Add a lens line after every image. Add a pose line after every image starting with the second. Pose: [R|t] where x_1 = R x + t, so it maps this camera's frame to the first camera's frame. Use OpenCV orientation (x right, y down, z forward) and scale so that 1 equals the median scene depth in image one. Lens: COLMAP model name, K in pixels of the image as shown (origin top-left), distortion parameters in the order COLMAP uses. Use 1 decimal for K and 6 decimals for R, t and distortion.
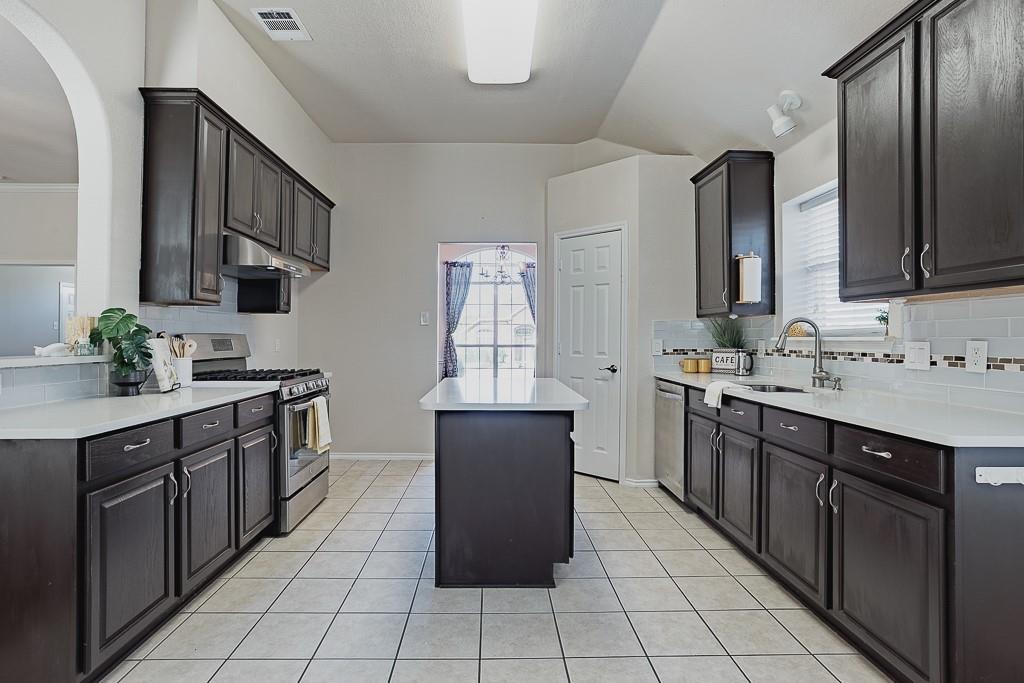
lens RADIAL K [[500.7, 0, 503.4], [0, 500.7, 337.6], [0, 0, 1]] dist [-0.034953, 0.004005]
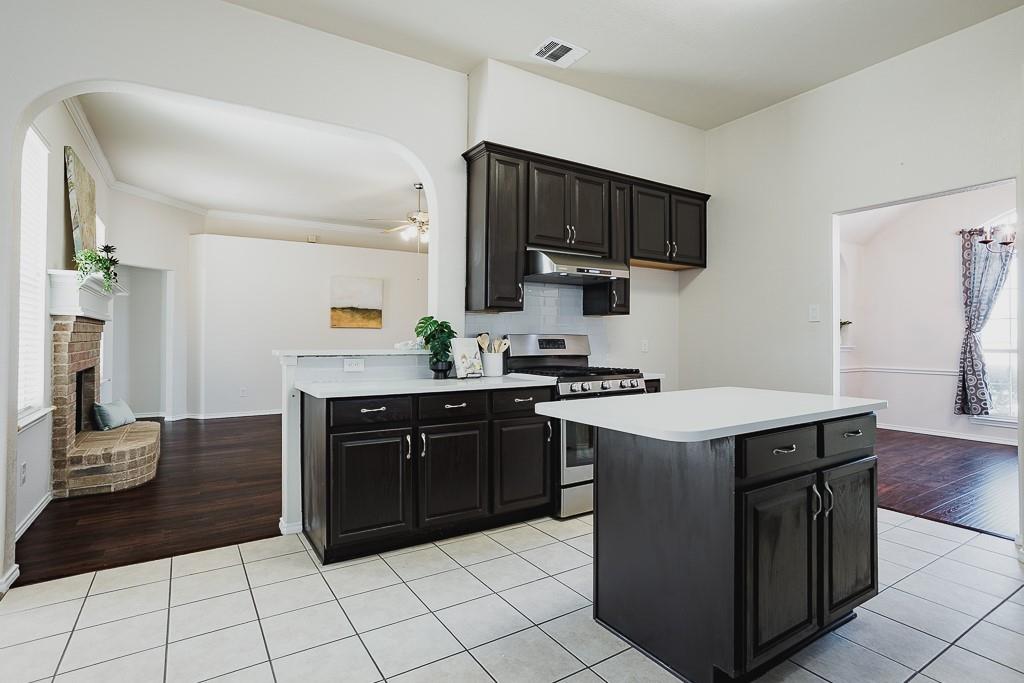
lens RADIAL K [[500.7, 0, 506.9], [0, 500.7, 335.3], [0, 0, 1]] dist [-0.034953, 0.004005]
pose [[0.523407, -0.008146, -0.852044, 0.429054], [0.000015, 0.999954, -0.009551, 0.006159], [0.852083, 0.004987, 0.523383, 0.325314]]
